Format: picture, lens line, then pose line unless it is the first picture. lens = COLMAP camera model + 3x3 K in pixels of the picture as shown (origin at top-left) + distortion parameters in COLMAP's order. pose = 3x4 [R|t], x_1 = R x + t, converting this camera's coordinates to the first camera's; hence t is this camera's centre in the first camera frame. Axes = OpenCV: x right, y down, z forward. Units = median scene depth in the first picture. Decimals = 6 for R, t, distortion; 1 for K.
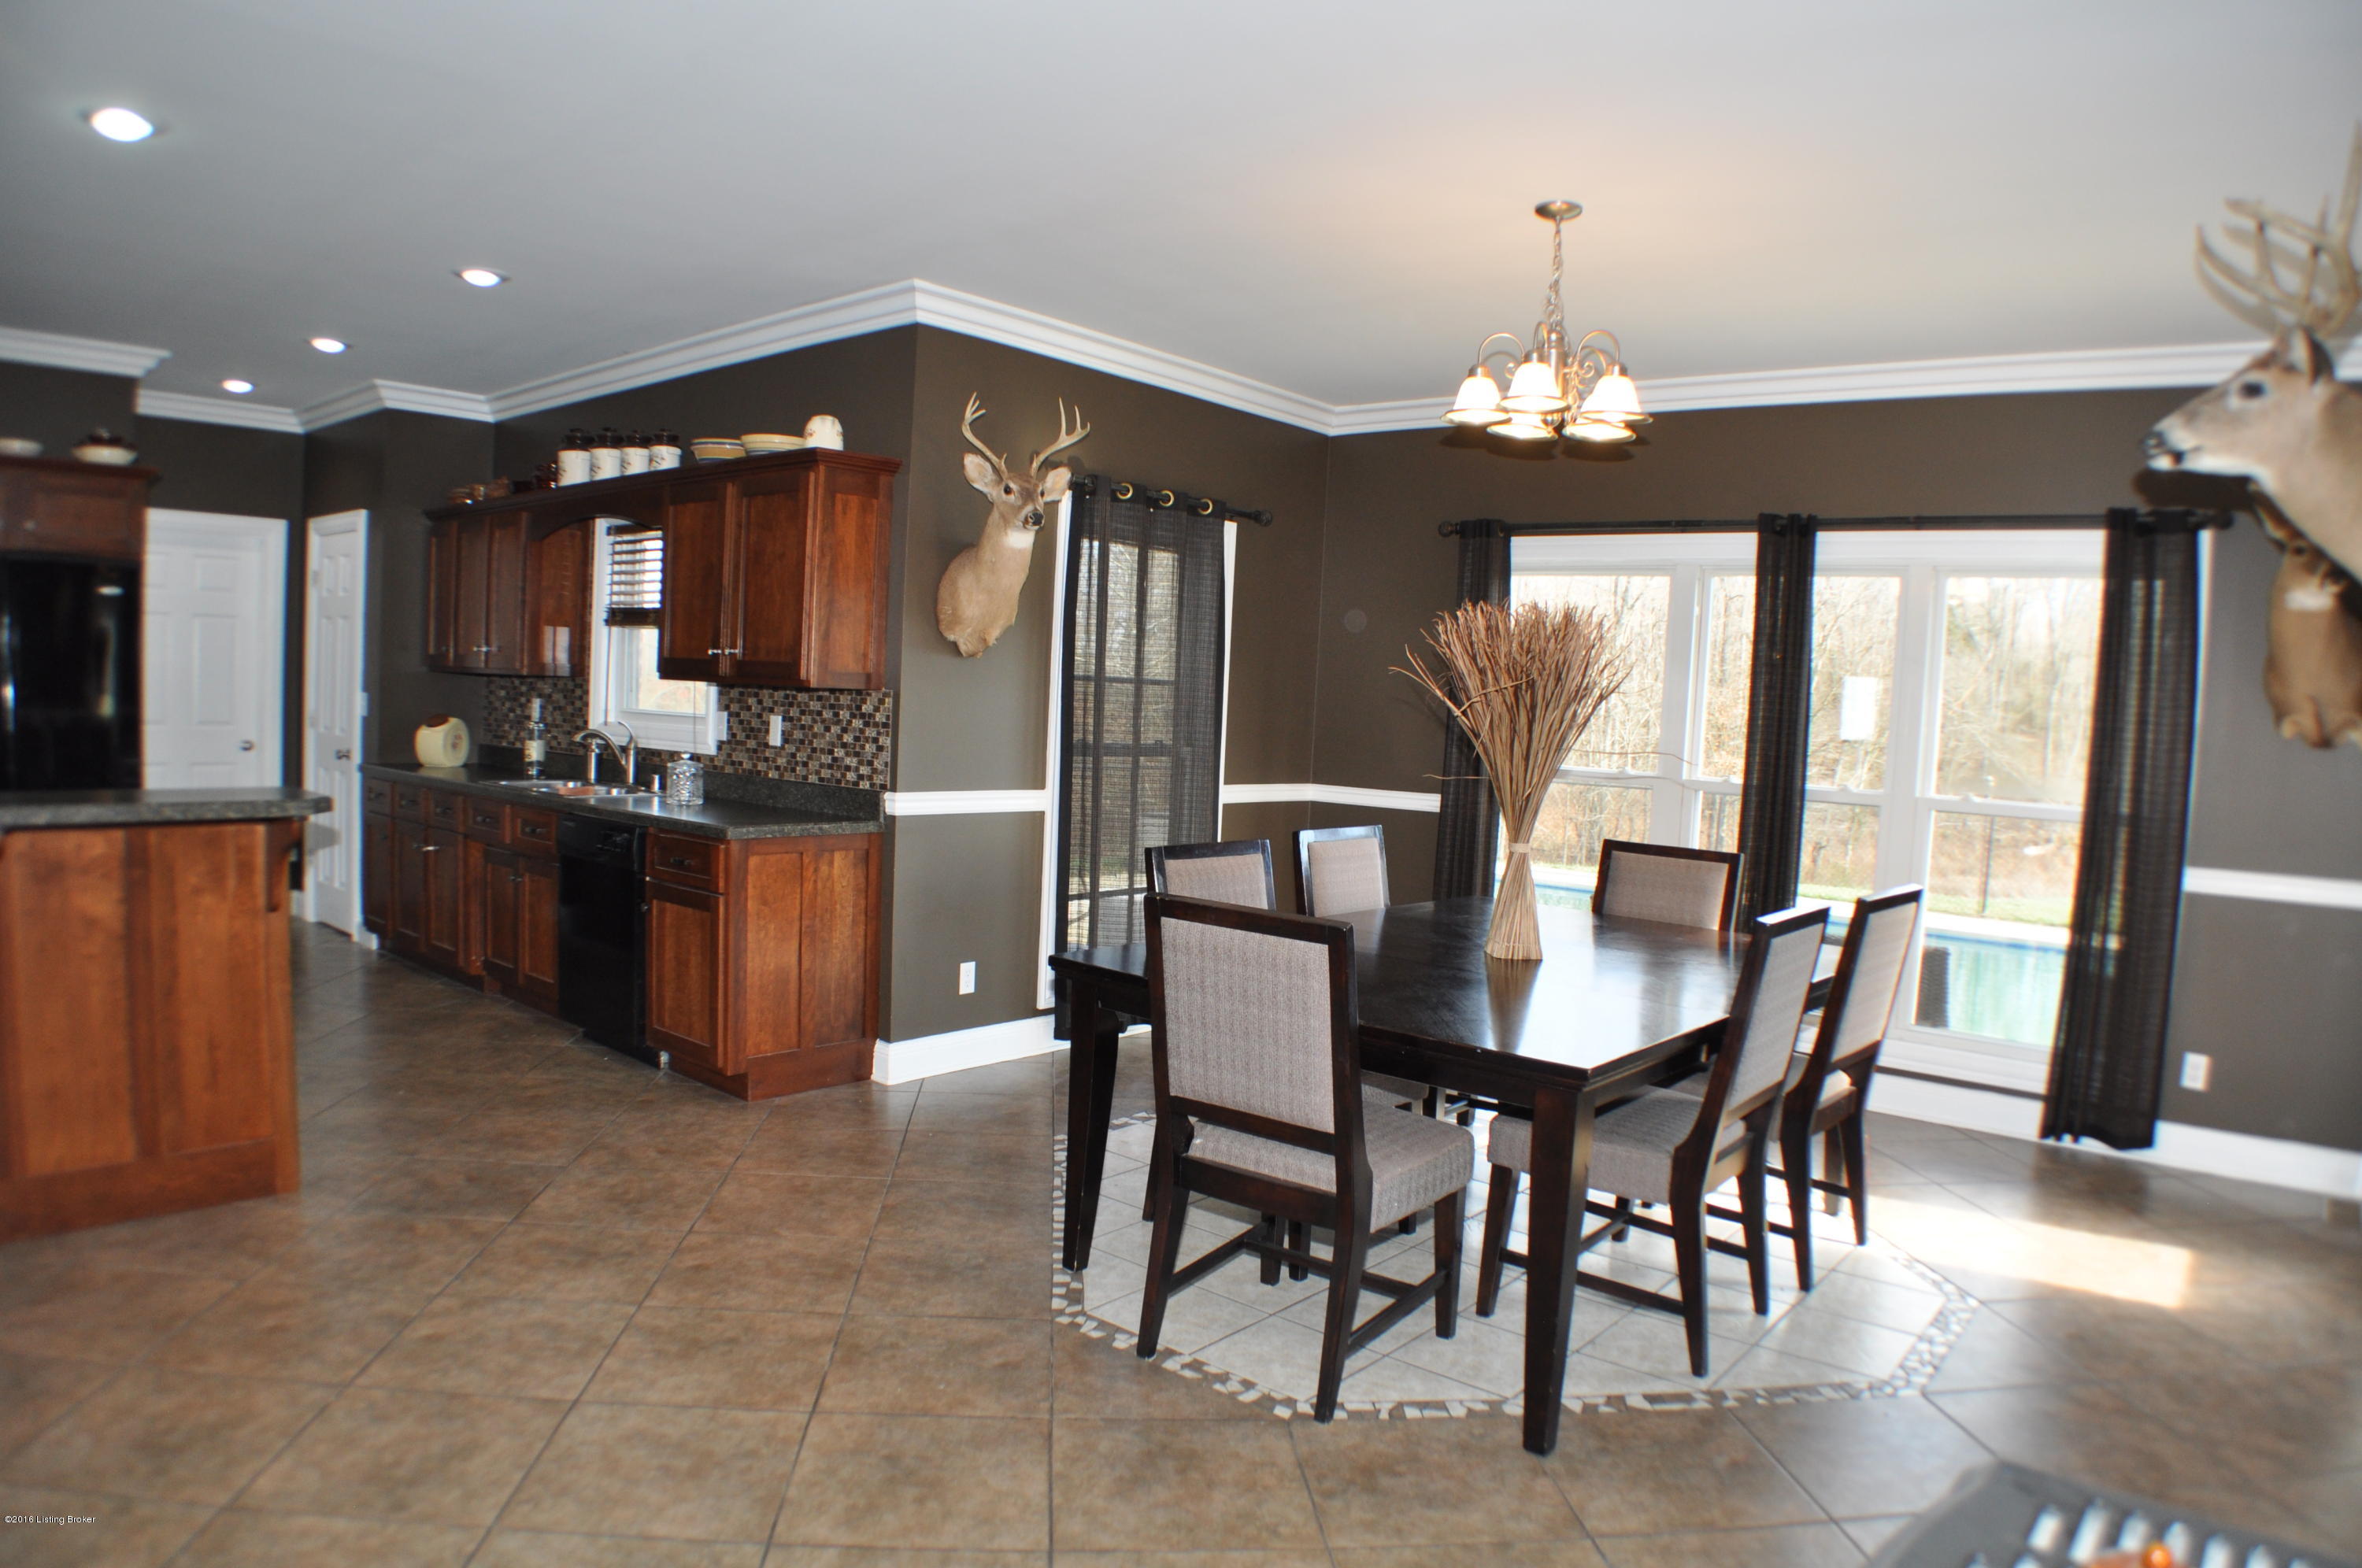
lens RADIAL K [[1588.7, 0, 1229.1], [0, 1588.7, 821.4], [0, 0, 1]] dist [-0.153535, -0.000604]
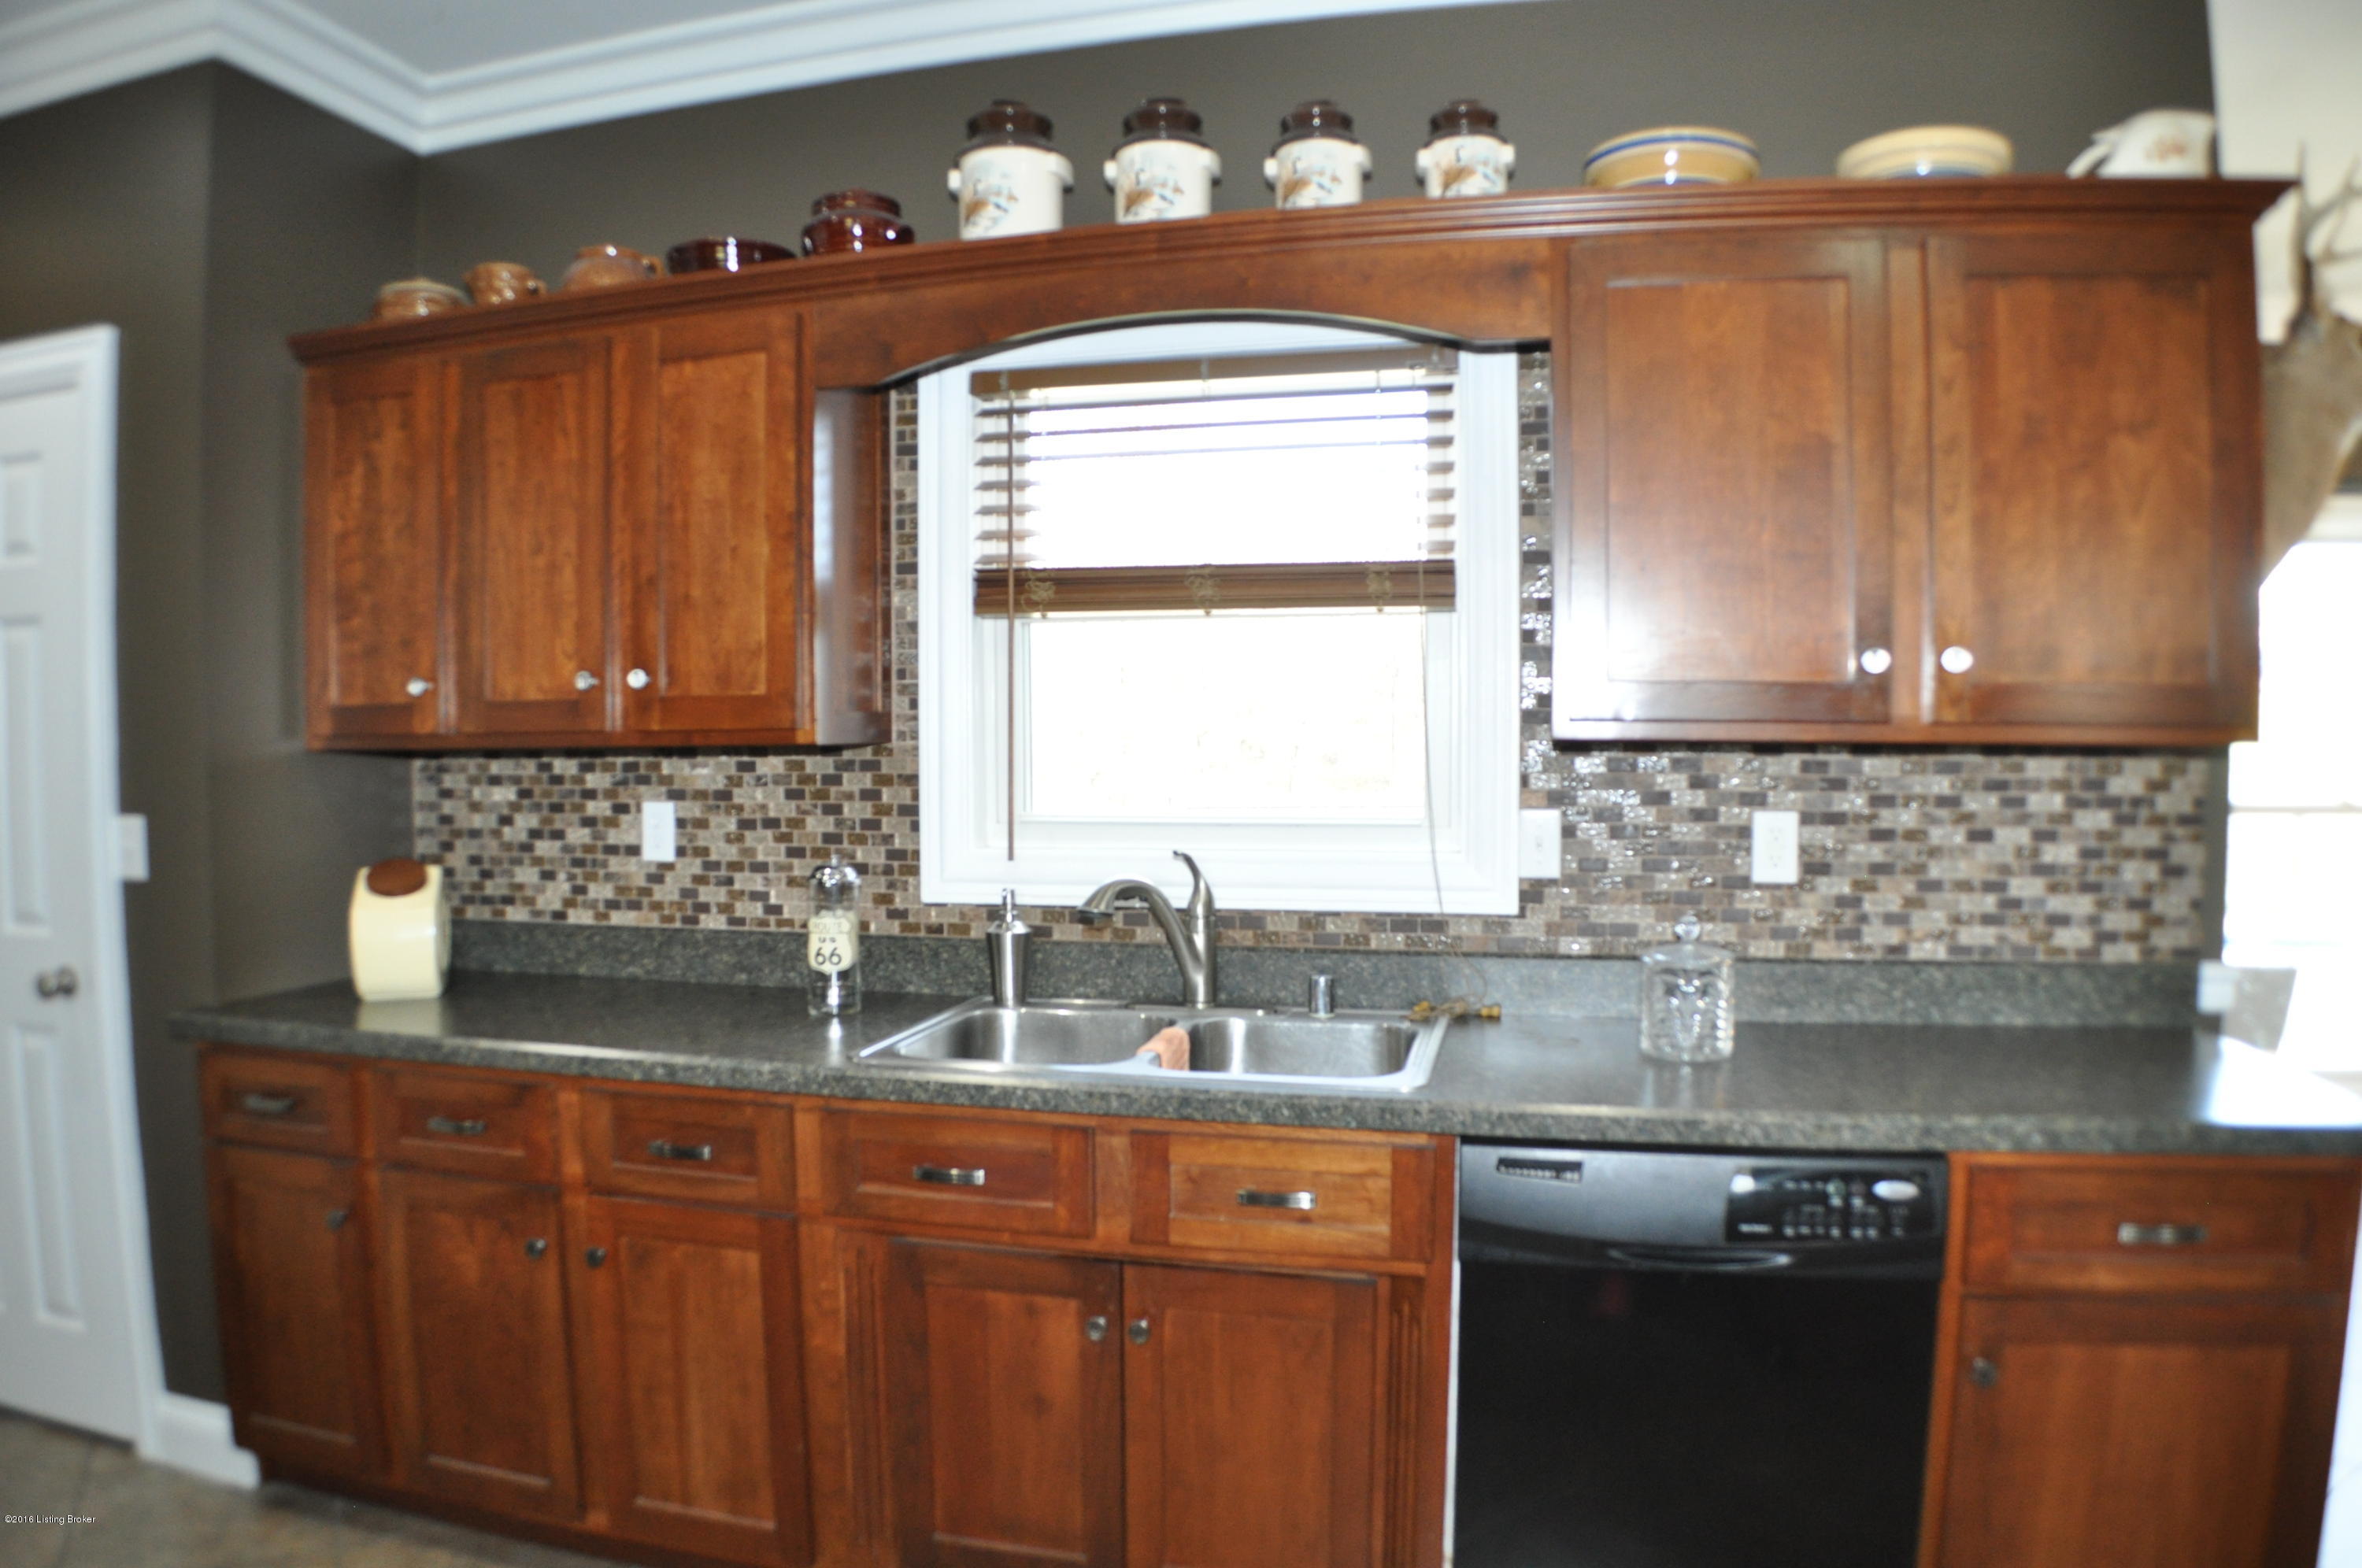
lens RADIAL K [[1588.7, 0, 1229.1], [0, 1588.7, 821.4], [0, 0, 1]] dist [-0.153535, -0.000604]
pose [[0.883560, -0.083158, 0.460875, -0.627384], [0.083120, 0.996330, 0.020421, -0.087376], [-0.460882, 0.020264, 0.887230, 0.698650]]
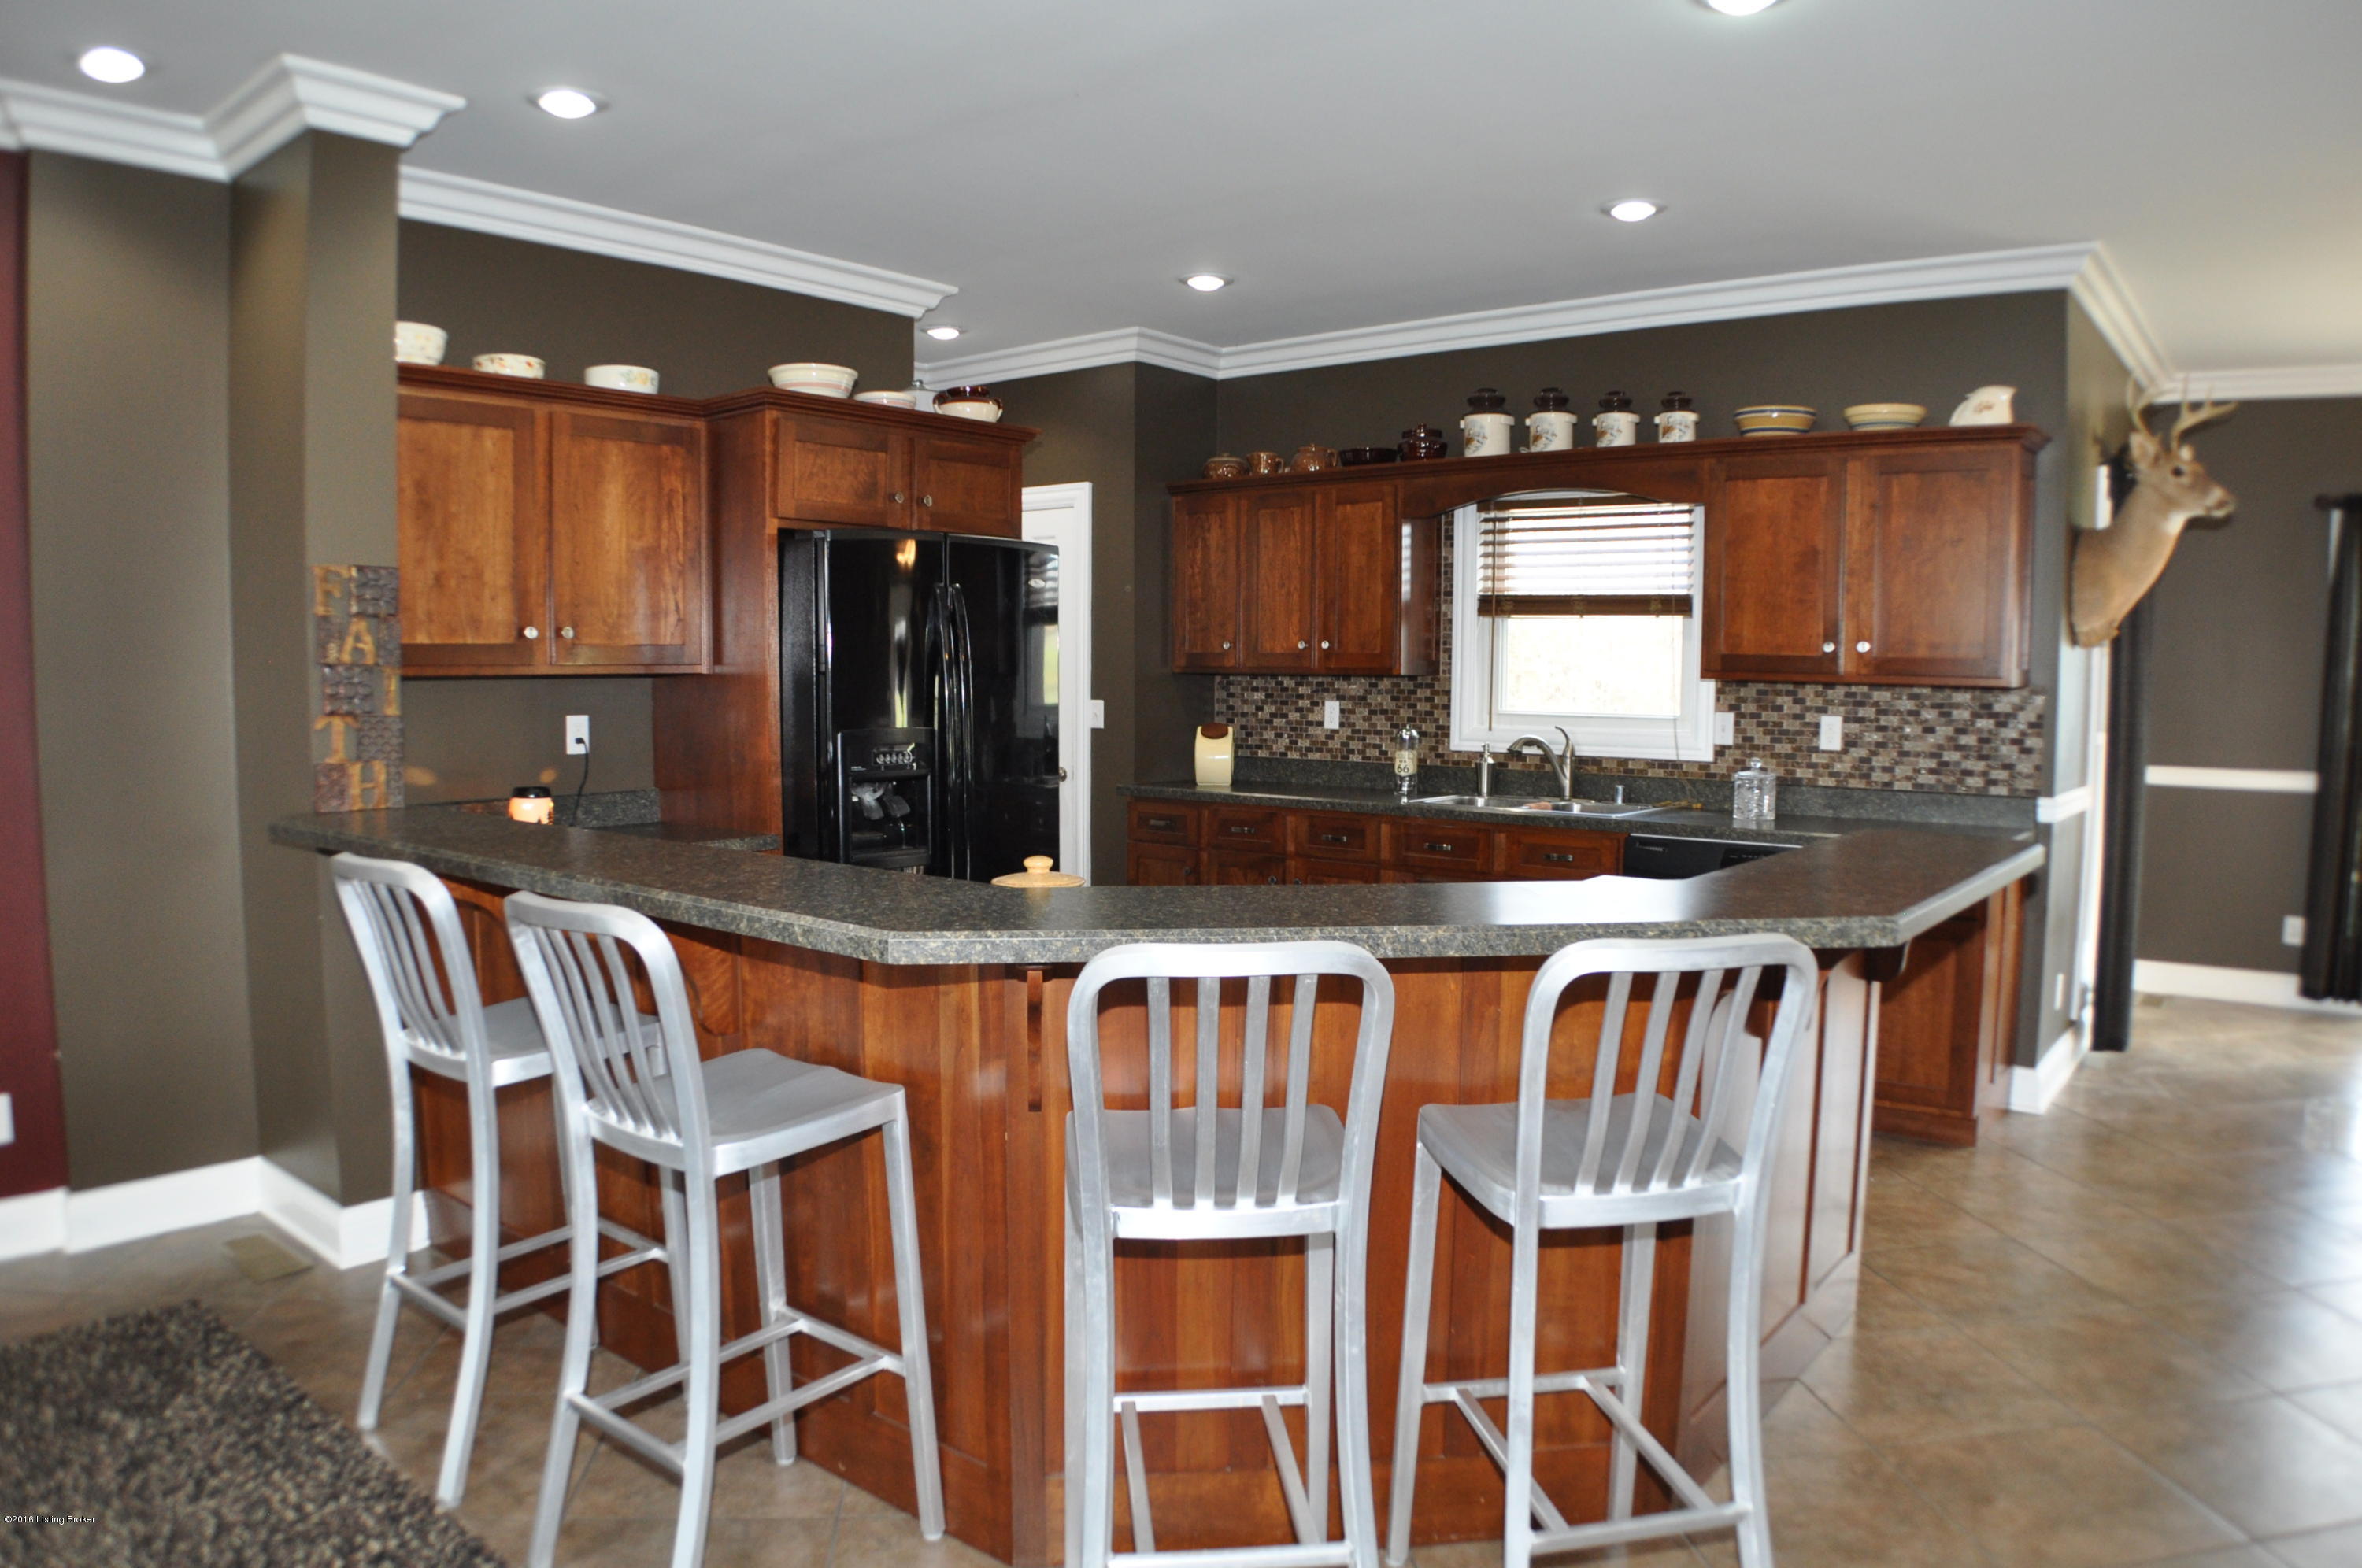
lens RADIAL K [[1588.7, 0, 1229.1], [0, 1588.7, 821.4], [0, 0, 1]] dist [-0.153535, -0.000604]
pose [[0.996552, -0.053343, 0.063551, -0.704307], [0.051233, 0.998095, 0.034376, -0.056264], [-0.065264, -0.031001, 0.997386, 0.131201]]
